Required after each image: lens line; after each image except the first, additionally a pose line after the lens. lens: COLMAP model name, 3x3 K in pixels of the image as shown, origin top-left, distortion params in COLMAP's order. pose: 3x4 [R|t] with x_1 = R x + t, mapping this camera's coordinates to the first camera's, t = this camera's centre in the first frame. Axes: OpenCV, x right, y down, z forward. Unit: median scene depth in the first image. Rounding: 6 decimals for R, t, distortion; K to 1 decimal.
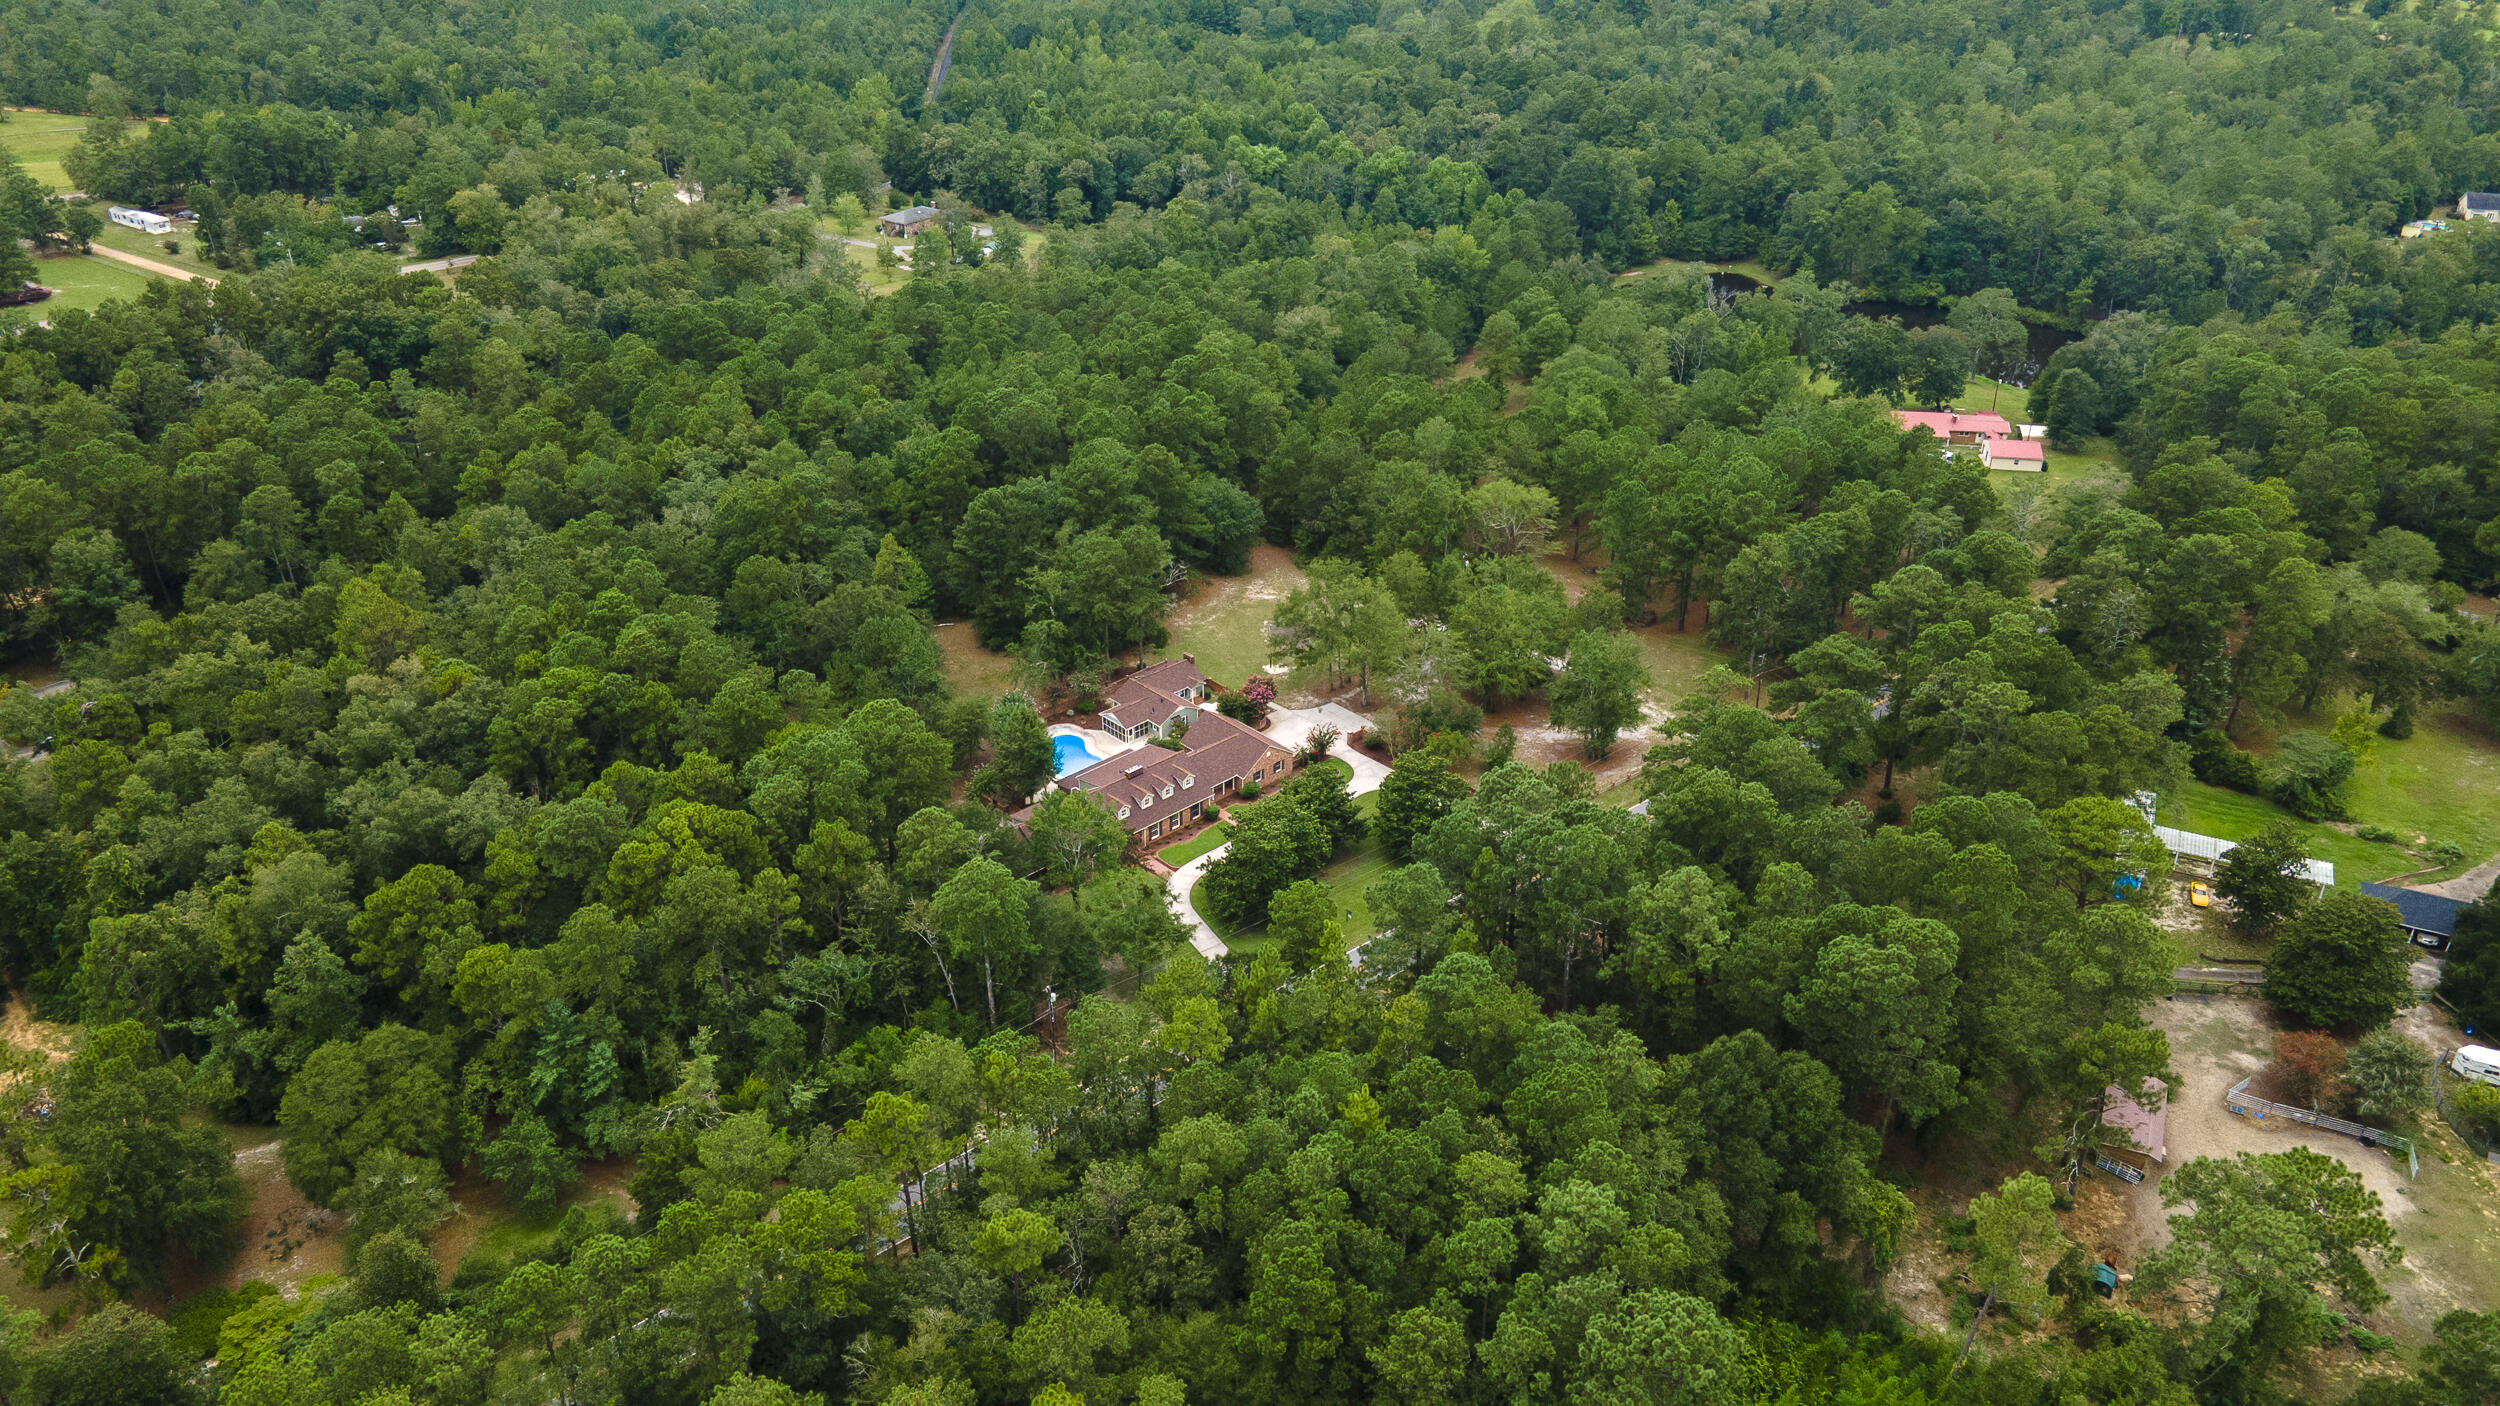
lens RADIAL K [[1772.1, 0, 1254.8], [0, 1772.1, 603.7], [0, 0, 1]] dist [-0.053743, 0.121094]
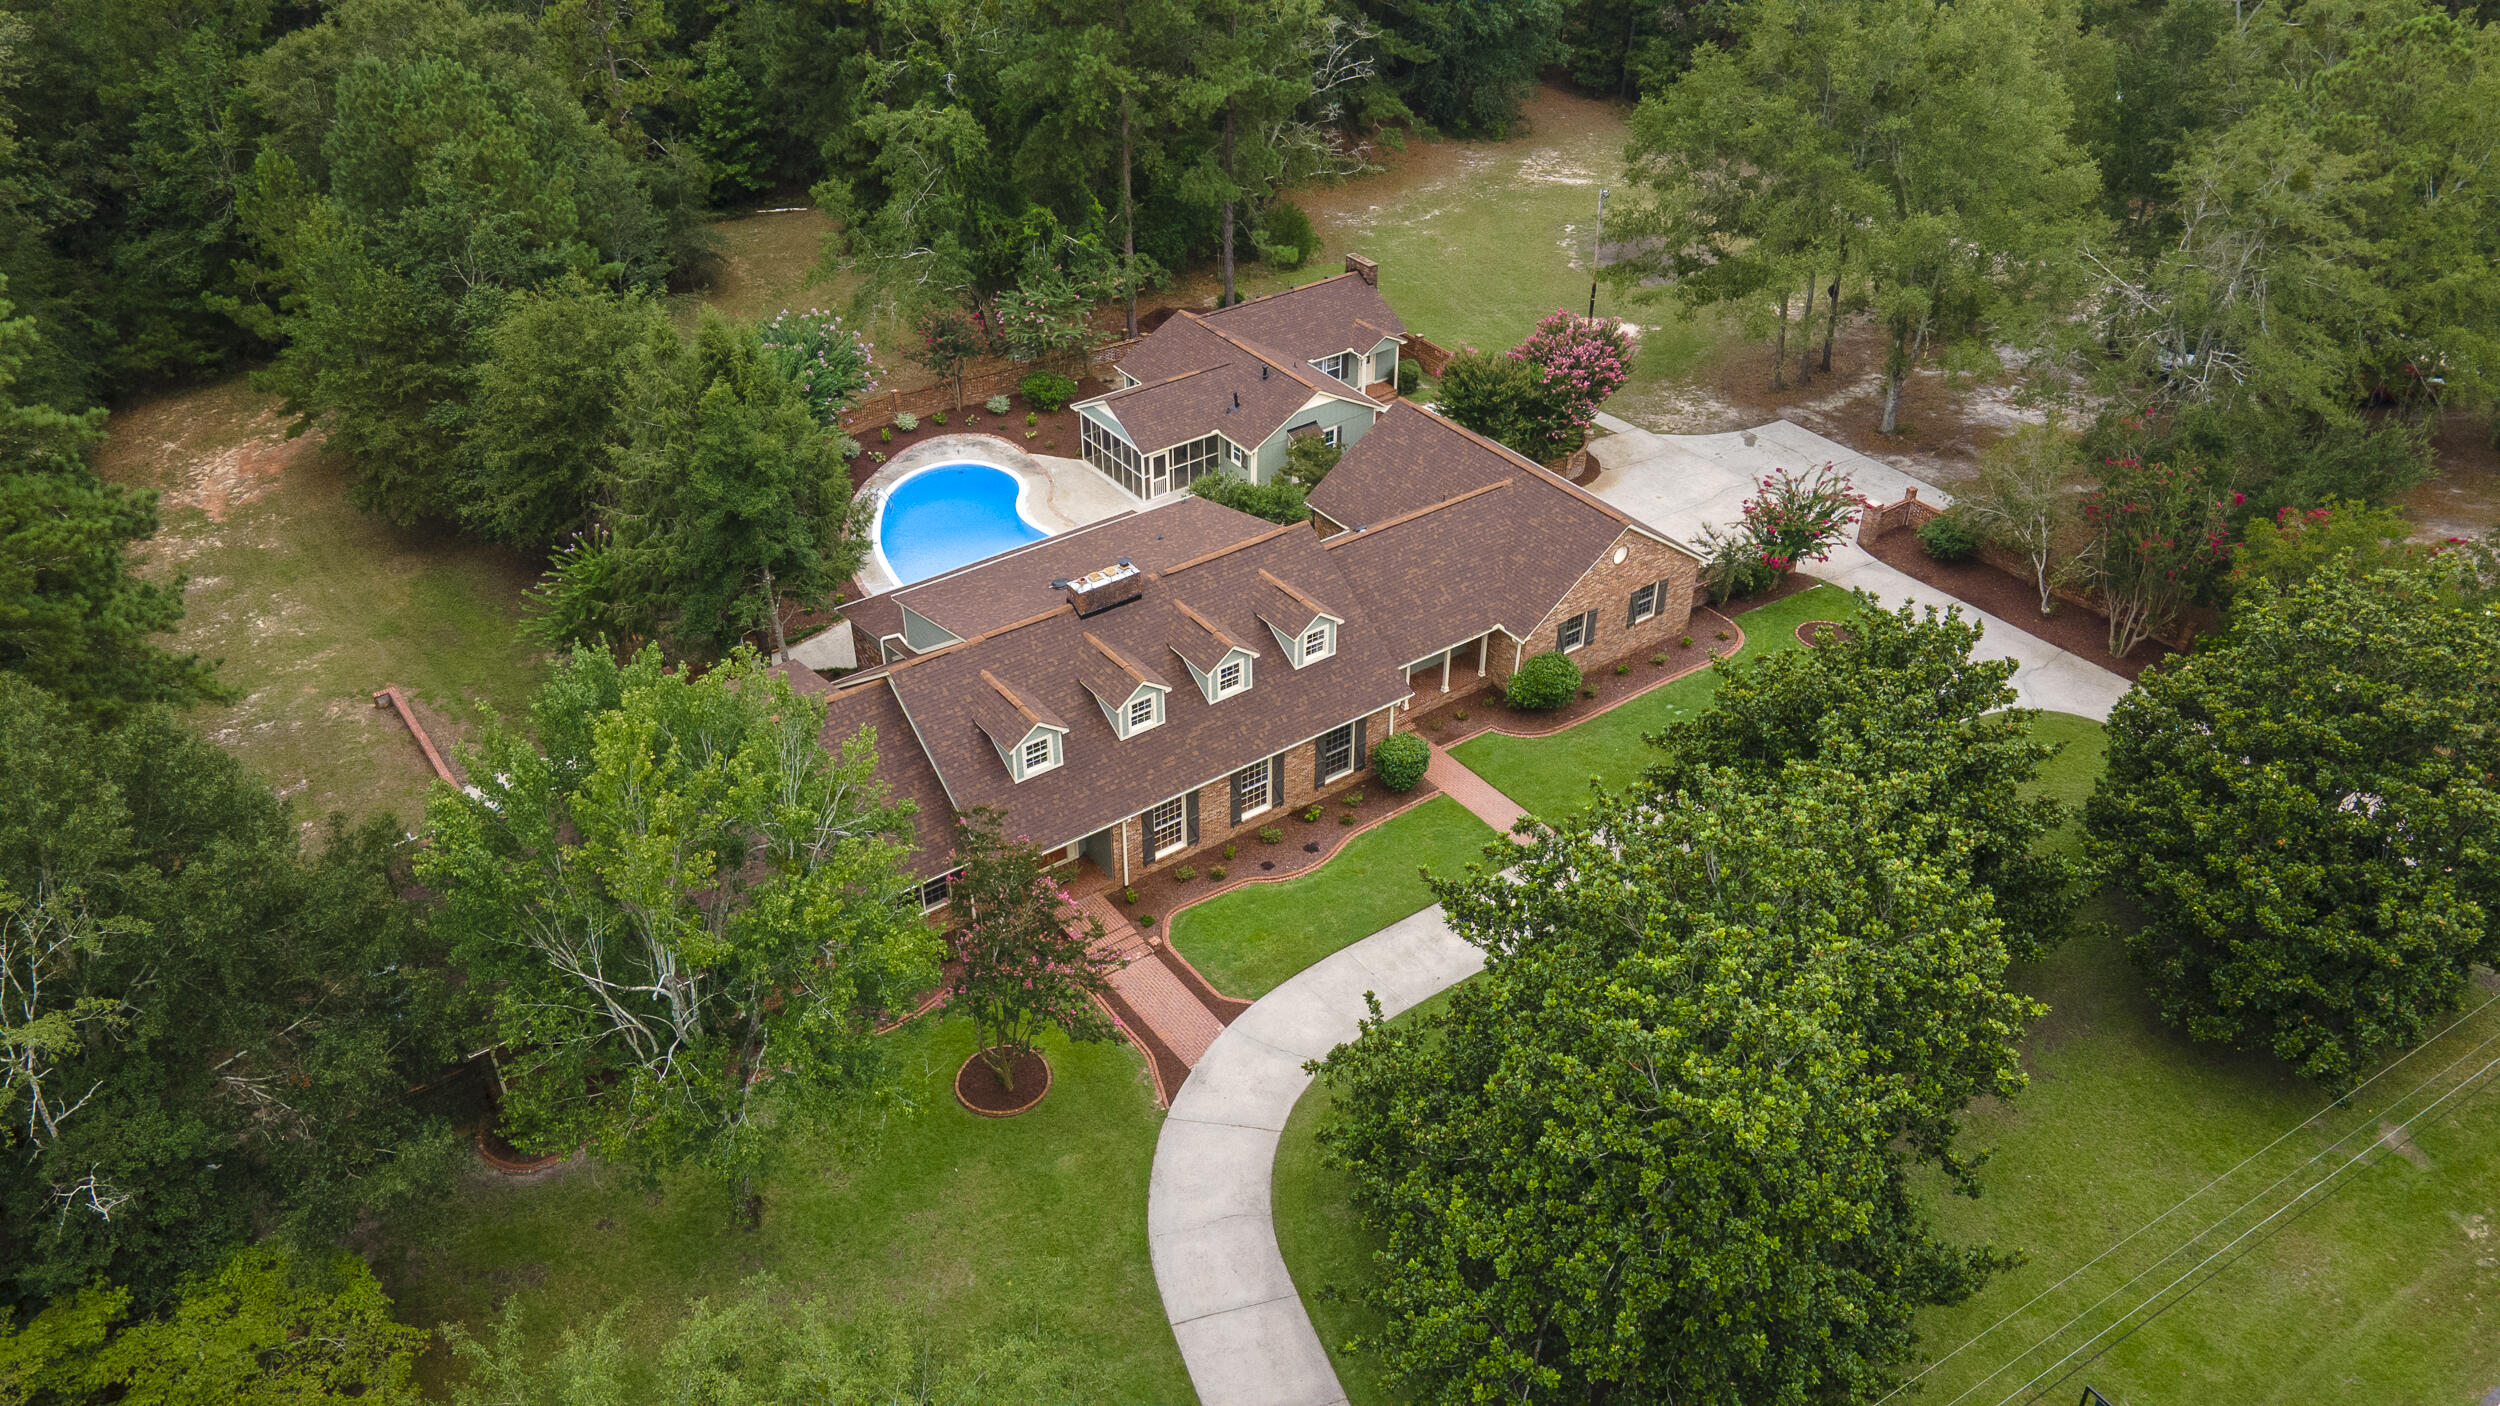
lens RADIAL K [[1794.3, 0, 1242.7], [0, 1794.3, 702.9], [0, 0, 1]] dist [0.029411, 0.002009]
pose [[0.991840, 0.071392, -0.105623, -0.018211], [-0.054310, 0.986171, 0.156579, 0.063555], [0.115341, -0.149565, 0.982001, 0.681570]]
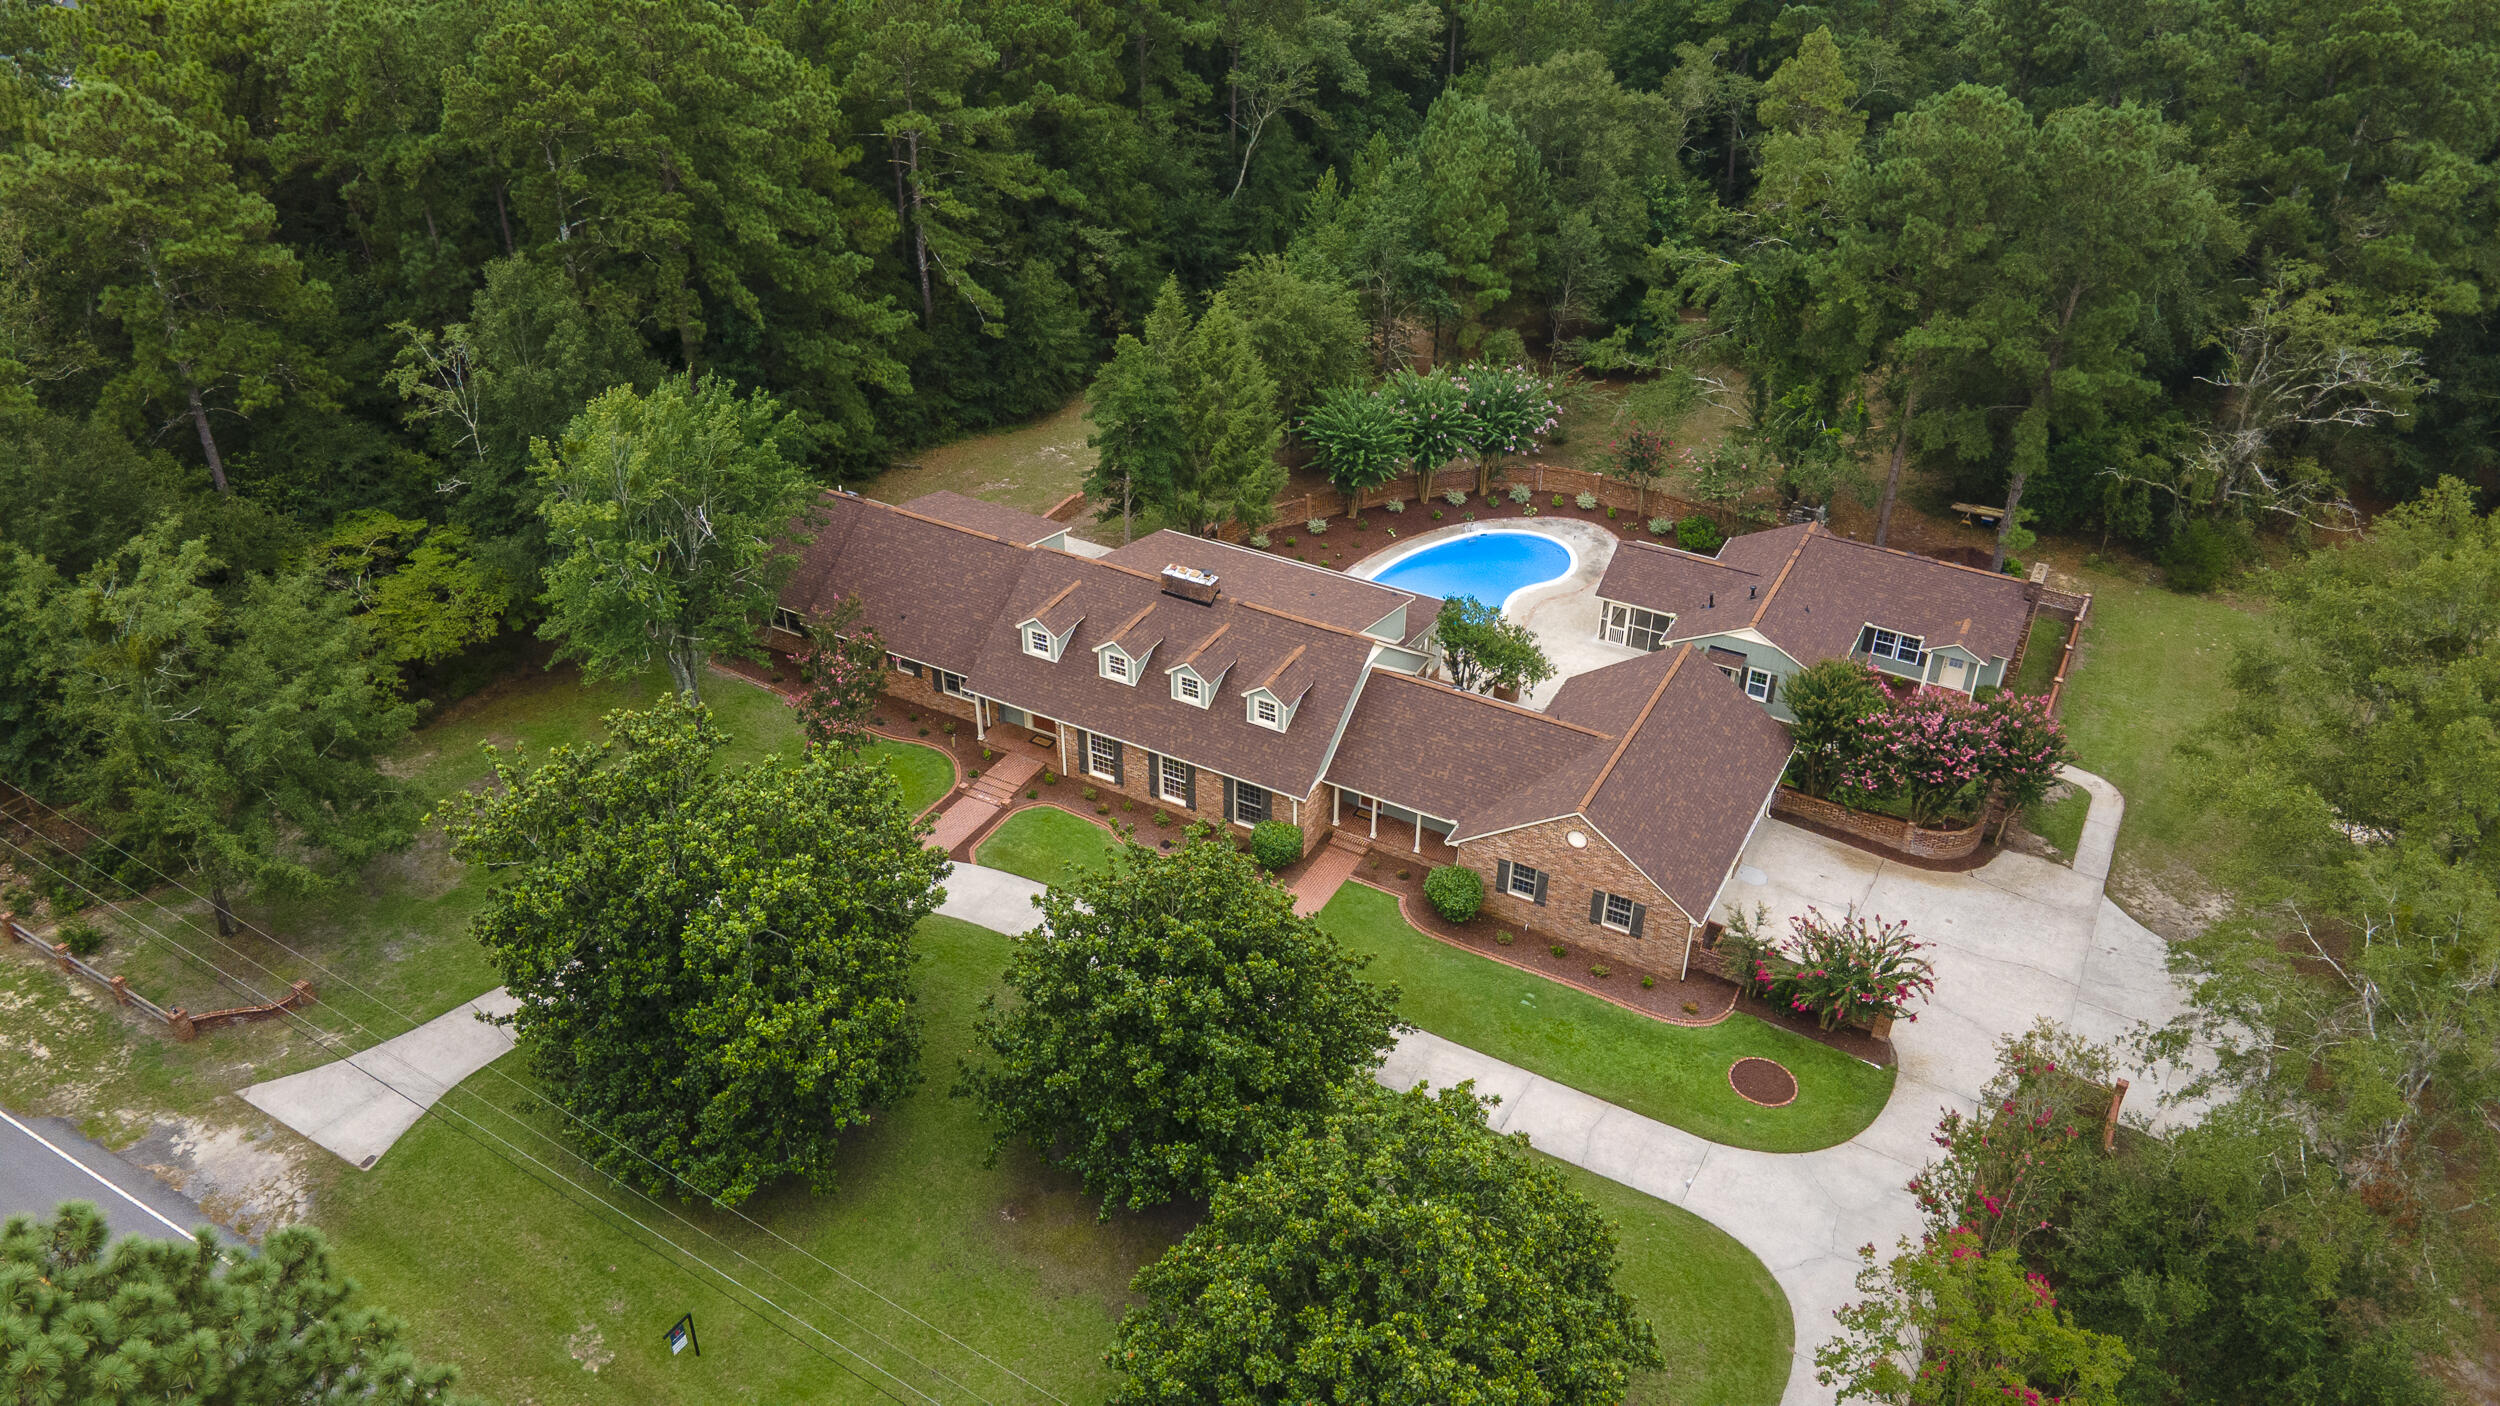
lens RADIAL K [[1794.3, 0, 1242.7], [0, 1794.3, 702.9], [0, 0, 1]] dist [0.029411, 0.002009]
pose [[0.316695, 0.527816, -0.788108, 0.186903], [-0.418301, 0.823433, 0.383383, -0.015331], [0.851310, 0.208251, 0.481563, 0.780570]]
